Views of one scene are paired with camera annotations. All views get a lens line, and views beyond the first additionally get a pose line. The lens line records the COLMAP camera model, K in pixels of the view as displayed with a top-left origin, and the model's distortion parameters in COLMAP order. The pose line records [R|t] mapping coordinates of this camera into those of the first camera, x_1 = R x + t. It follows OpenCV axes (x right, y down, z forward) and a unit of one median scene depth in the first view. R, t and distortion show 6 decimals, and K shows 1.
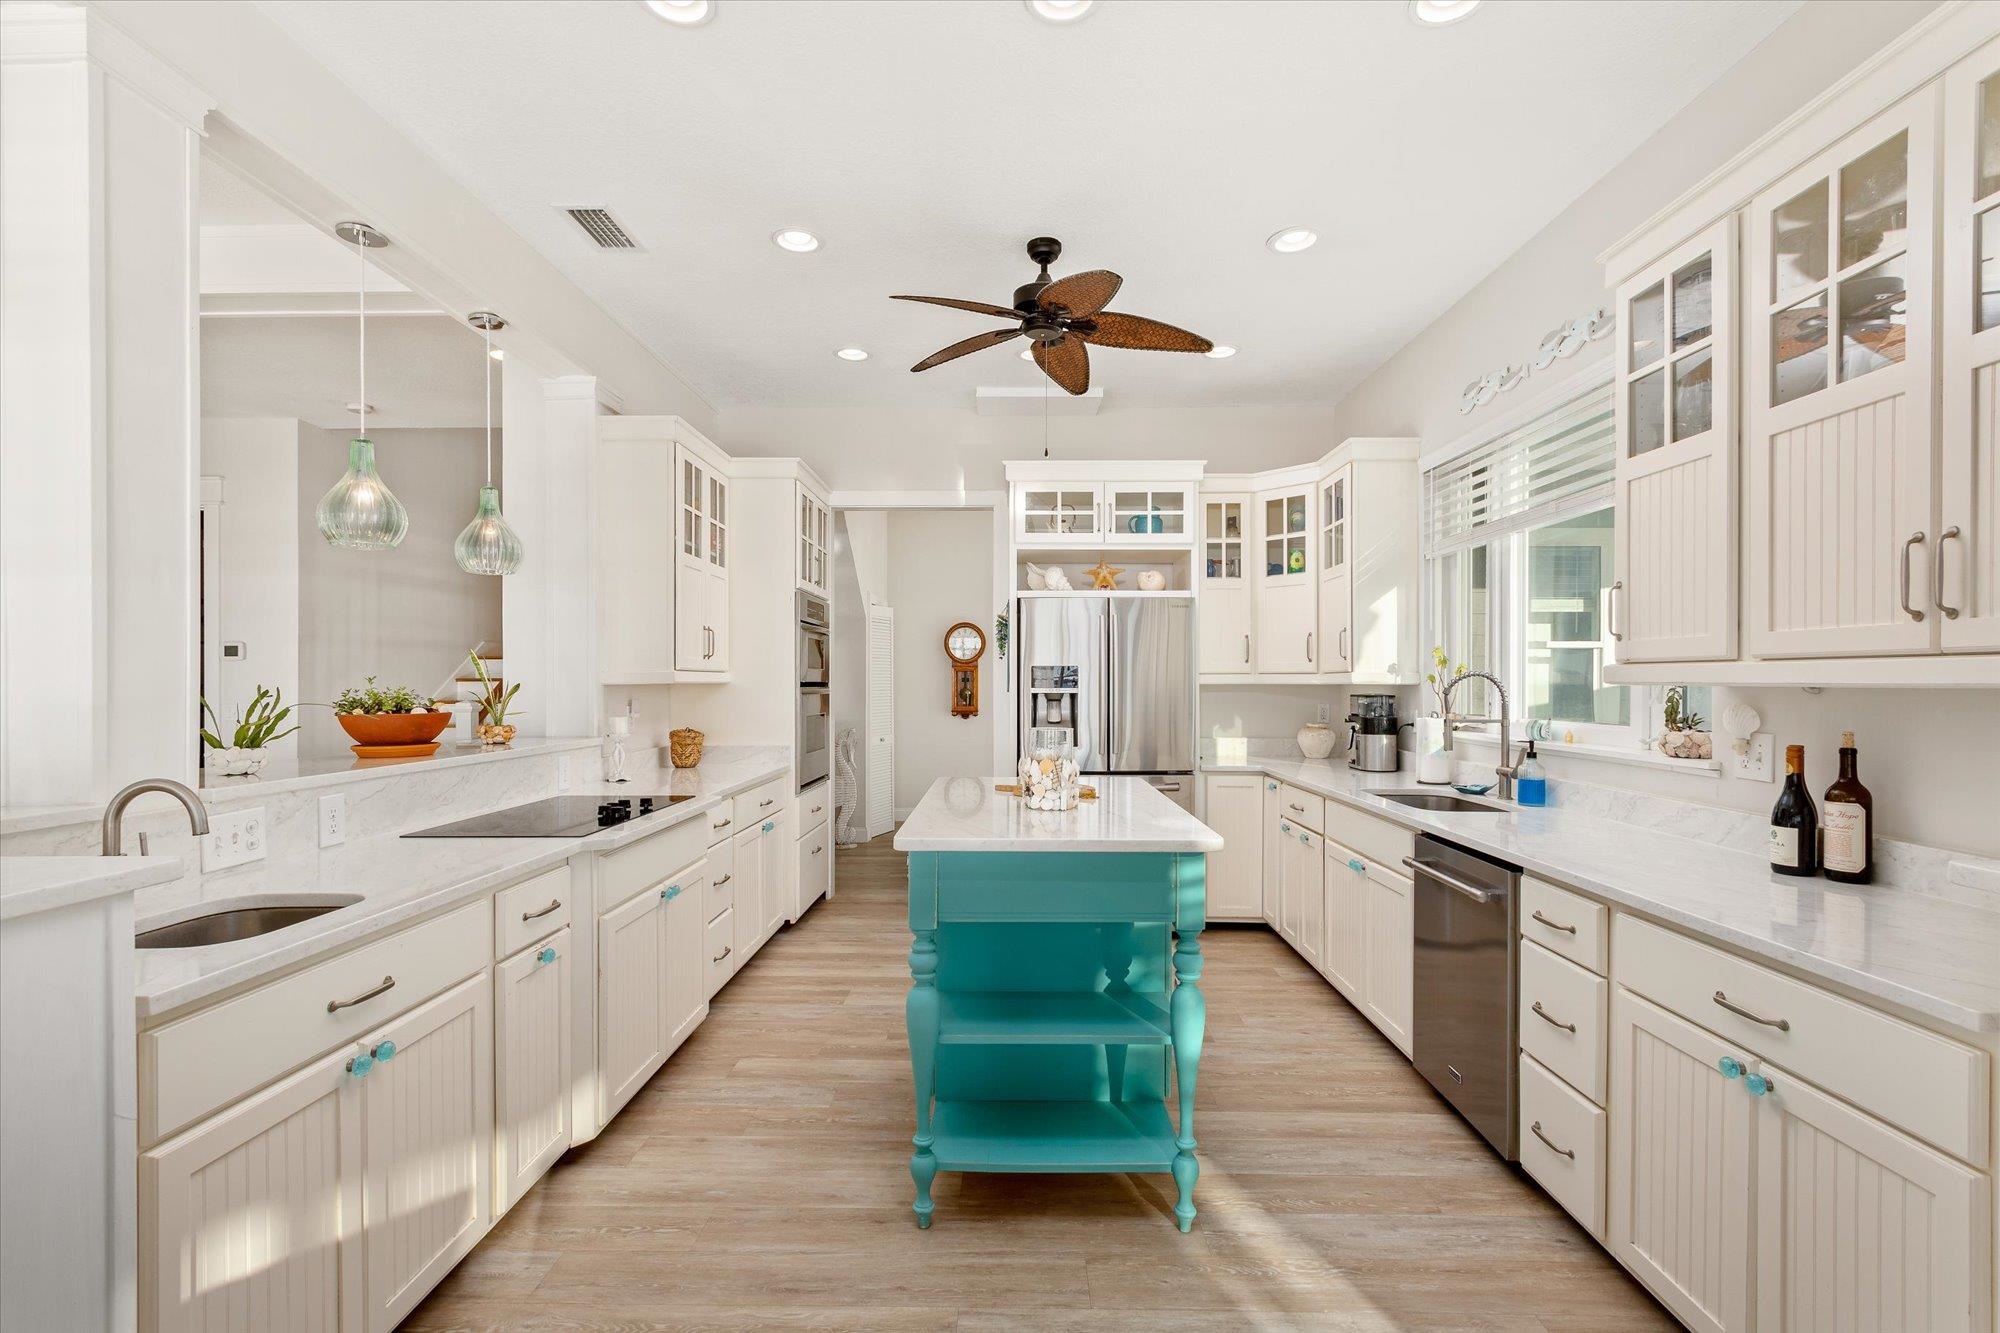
lens RADIAL K [[979.5, 0, 1000.0], [0, 979.5, 666.5], [0, 0, 1]] dist [0.001833, 0.000514]
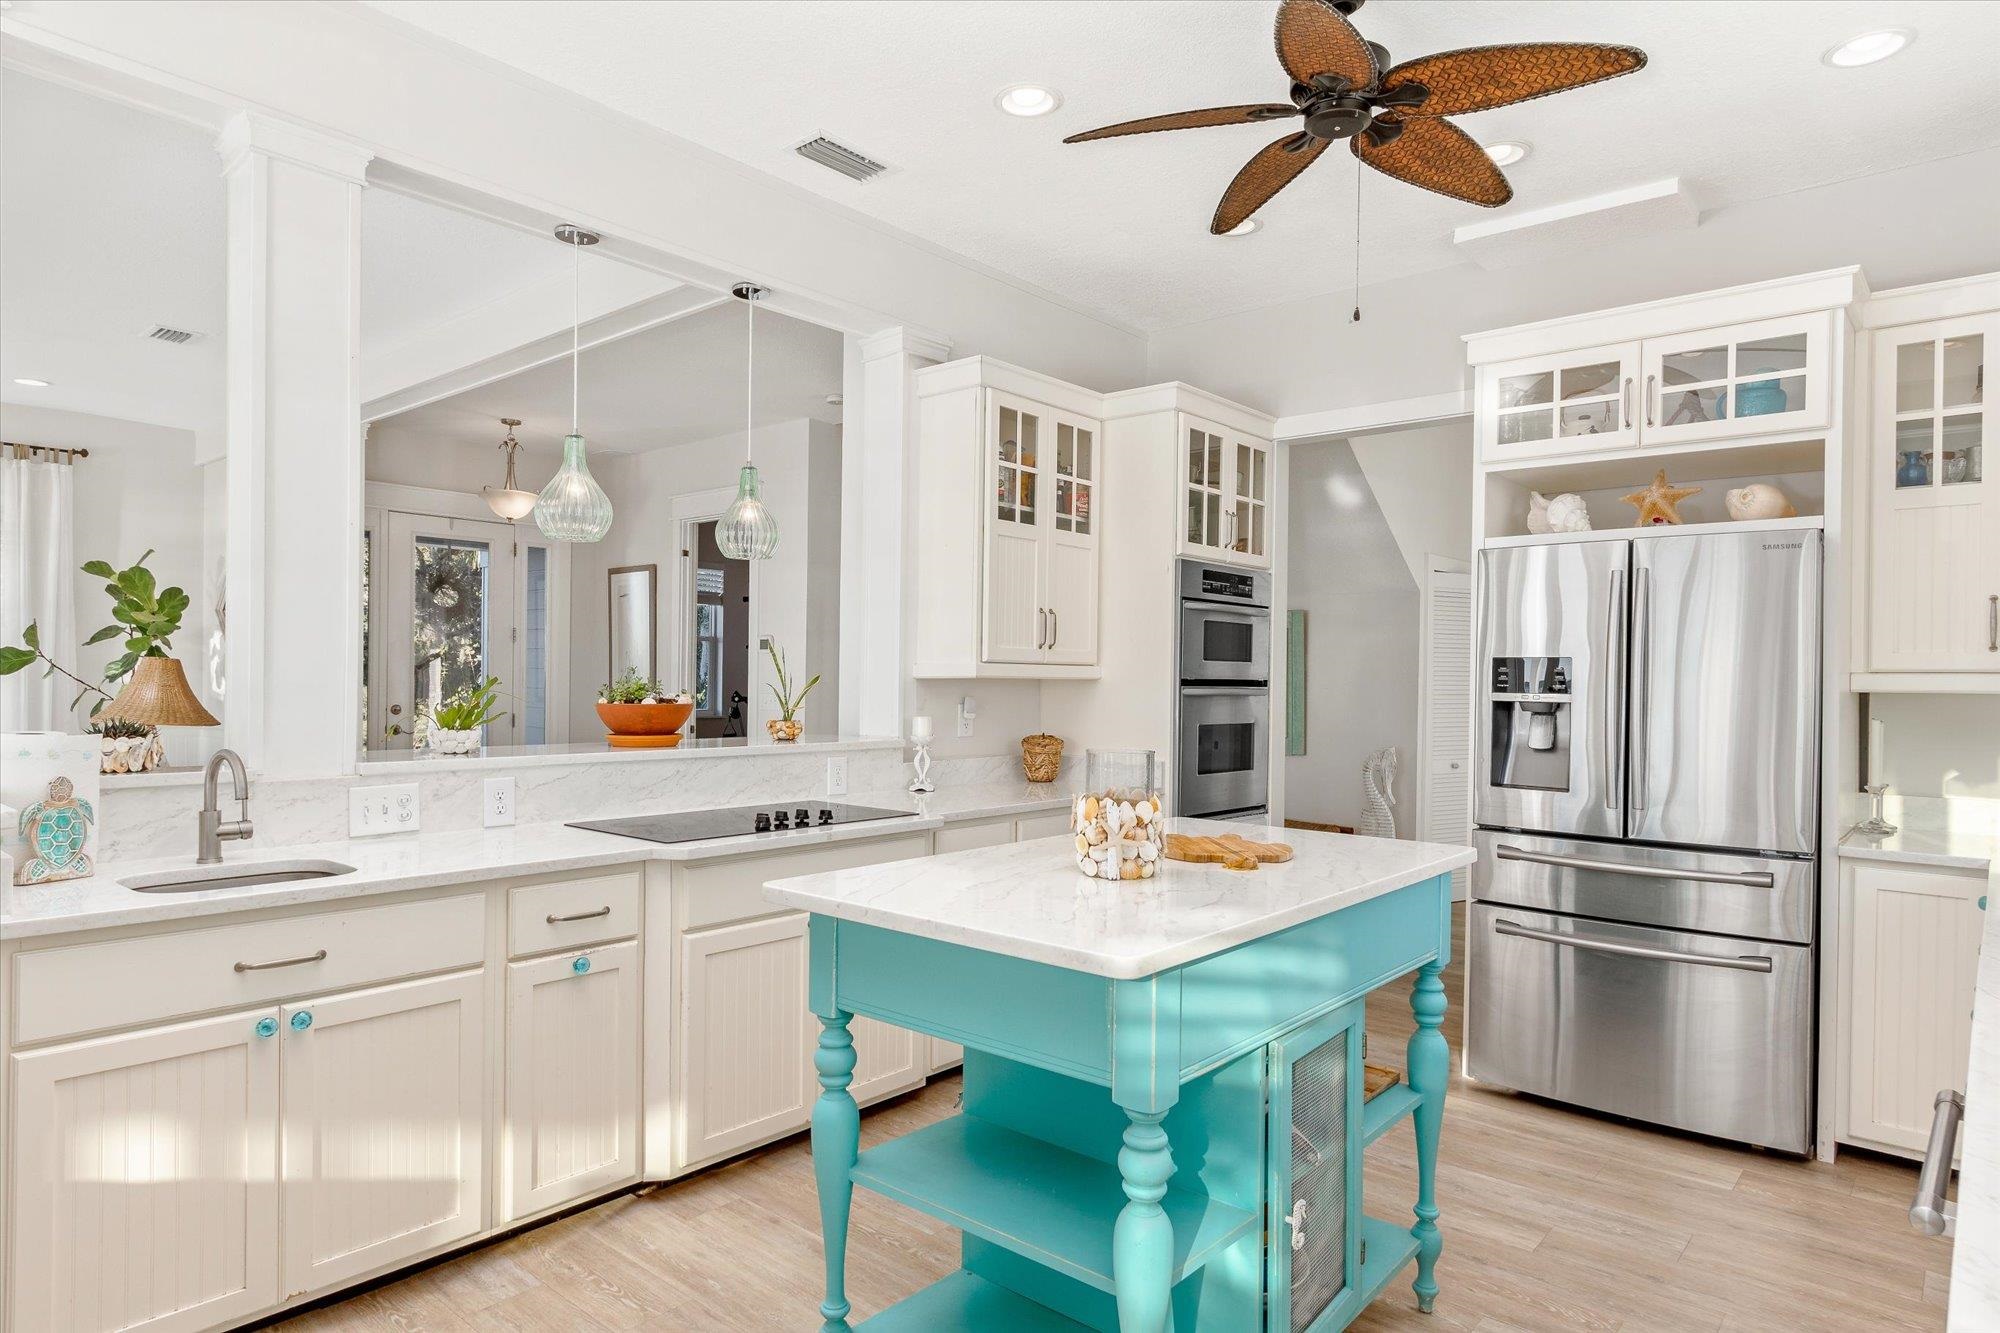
lens RADIAL K [[1200.4, 0, 1000.0], [0, 1200.4, 666.5], [0, 0, 1]] dist [-0.006813, -0.003305]
pose [[0.736455, 0.004274, -0.676473, 0.333872], [-0.002072, 0.999990, 0.004062, 0.002935], [0.676483, -0.001590, 0.736456, 0.238213]]
